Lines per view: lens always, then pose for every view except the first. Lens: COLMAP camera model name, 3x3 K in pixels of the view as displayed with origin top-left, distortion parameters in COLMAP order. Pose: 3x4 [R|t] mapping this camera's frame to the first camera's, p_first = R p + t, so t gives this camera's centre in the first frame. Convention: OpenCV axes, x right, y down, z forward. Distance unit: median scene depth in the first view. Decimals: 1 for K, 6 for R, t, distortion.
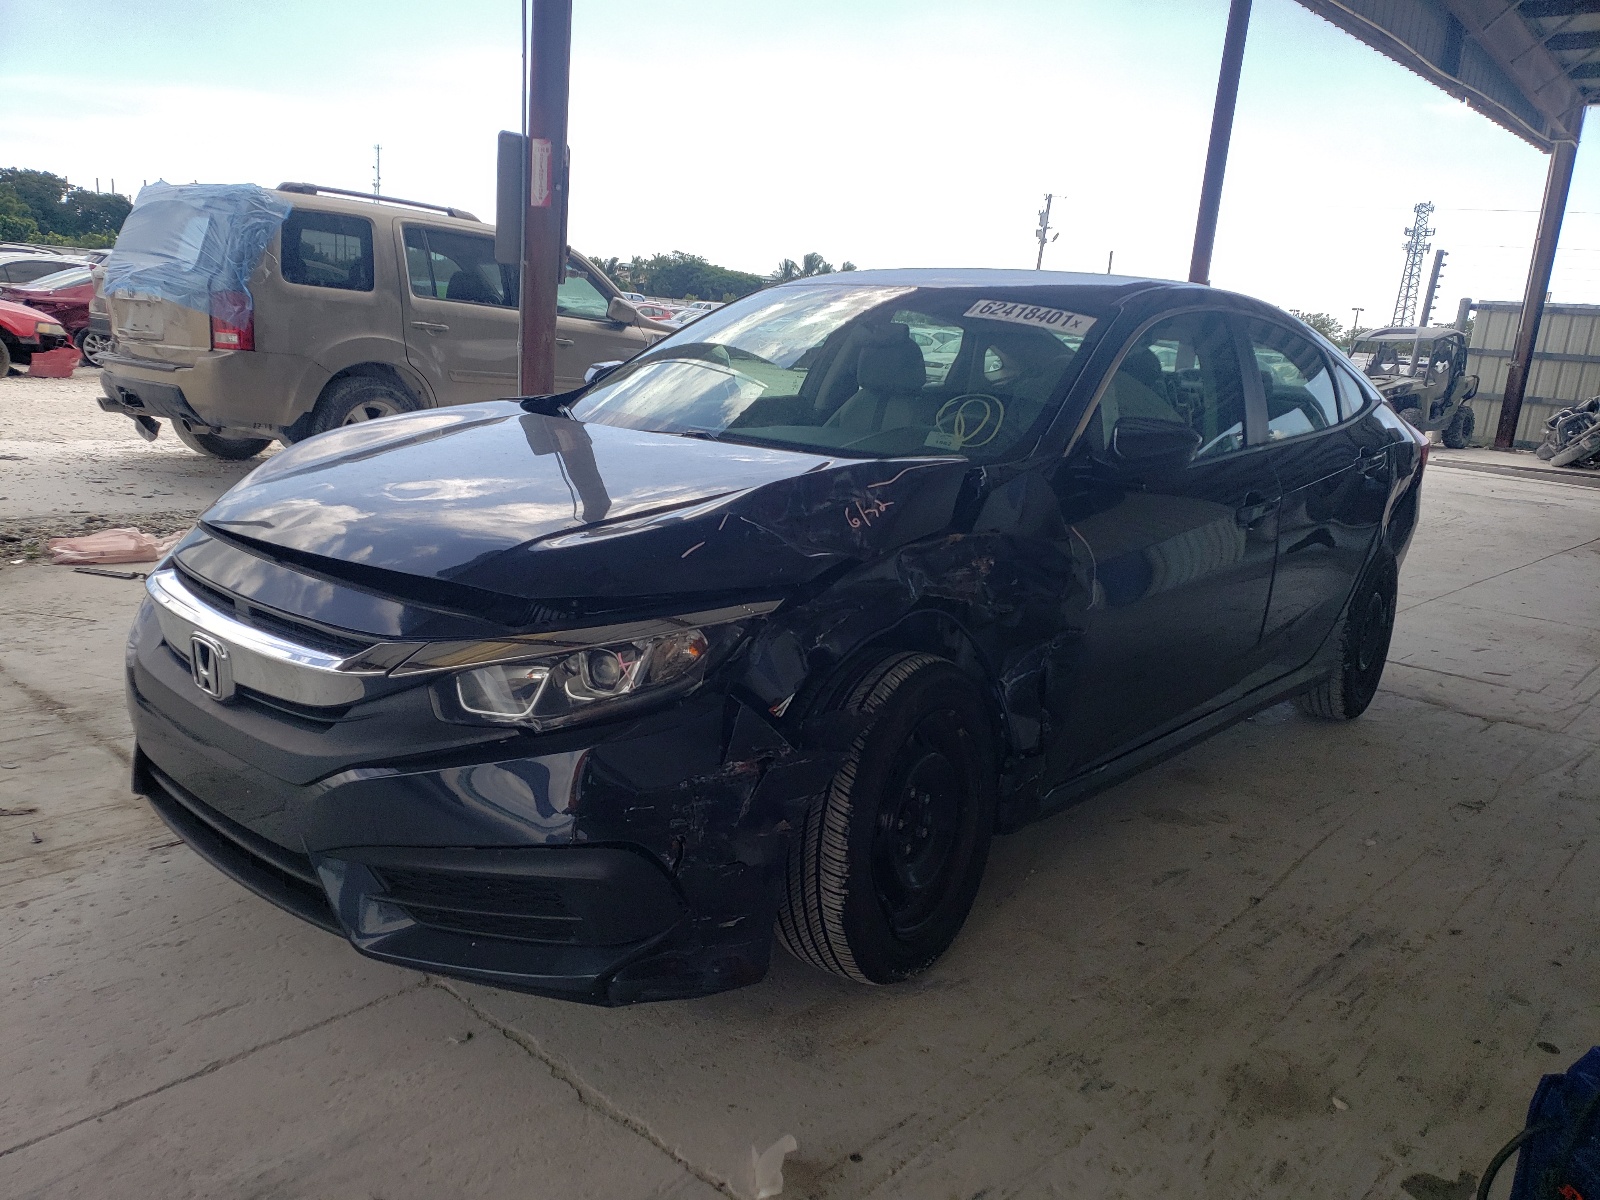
lens RADIAL K [[1211.5, 0, 793.5], [0, 1211.5, 611.6], [0, 0, 1]] dist [0.042446, -0.039584]
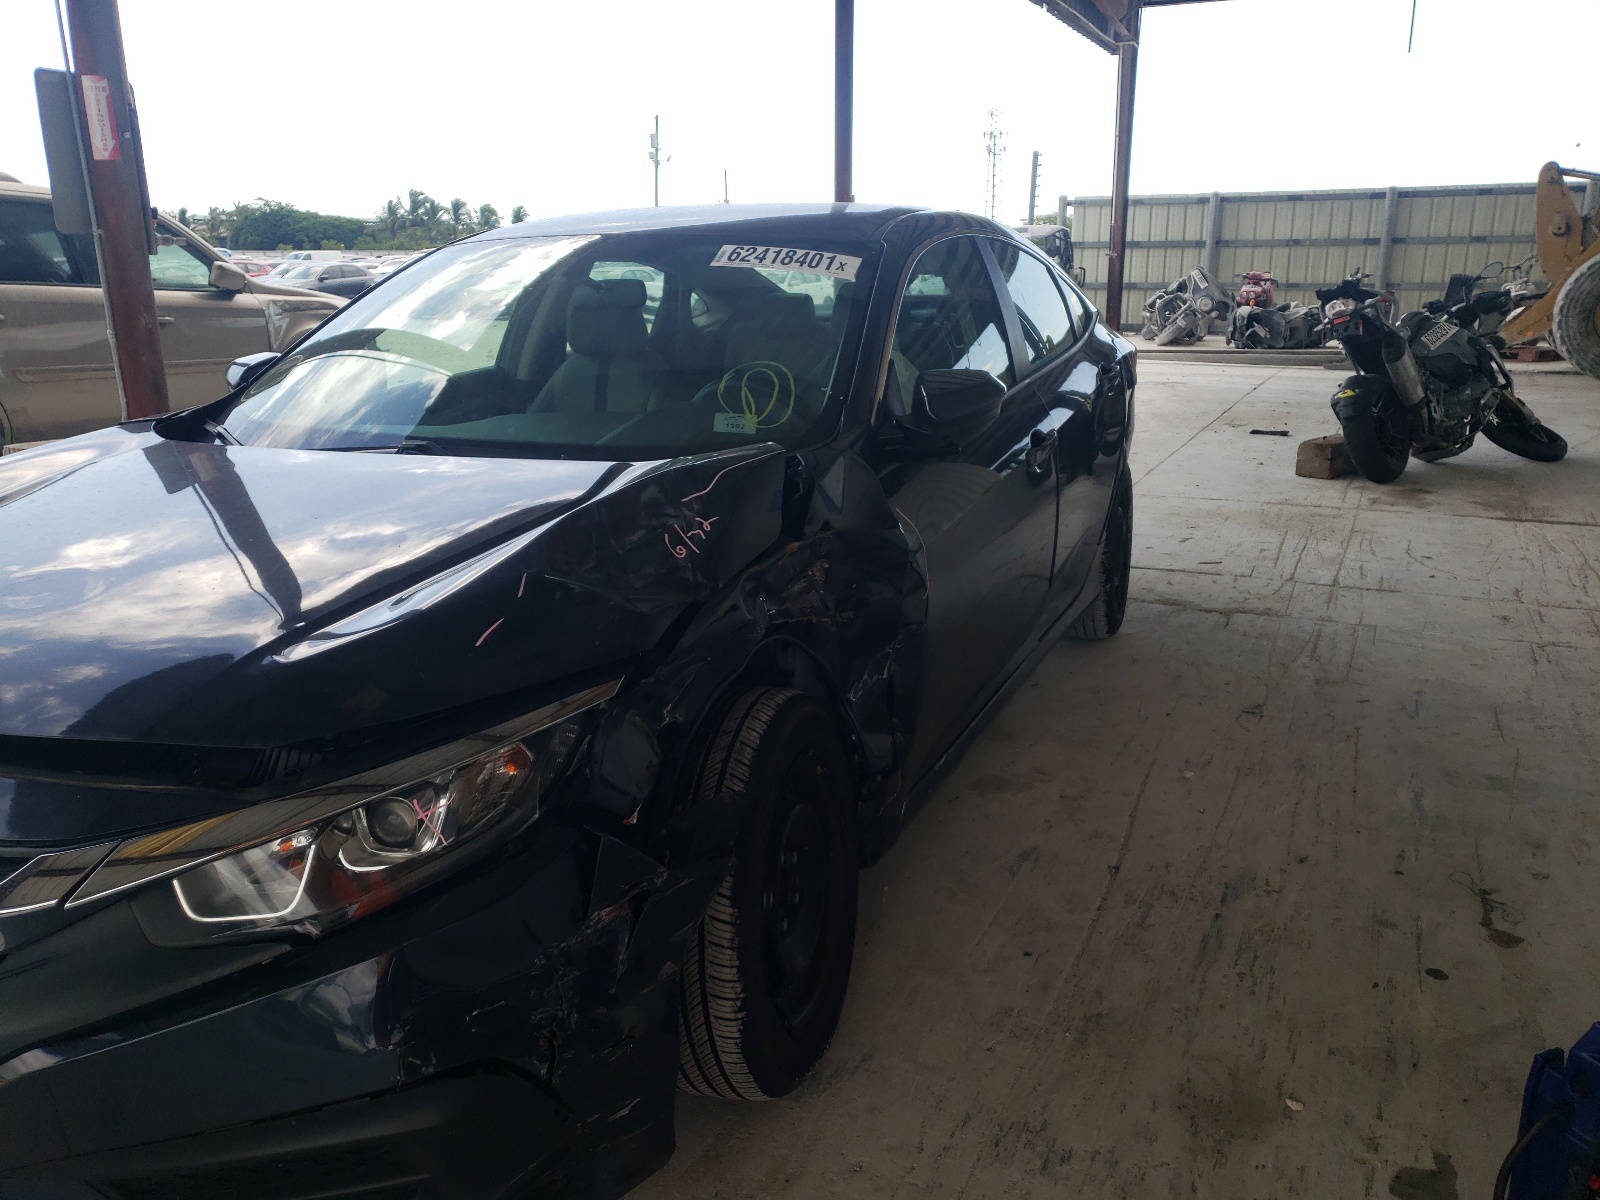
lens RADIAL K [[1210.0, 0, 795.7], [0, 1210.0, 605.8], [0, 0, 1]] dist [0.021067, -0.003862]
pose [[0.951624, -0.157919, 0.263577, -0.064422], [0.144090, 0.987005, 0.071126, -0.060775], [-0.271384, -0.029706, 0.962013, 0.162404]]
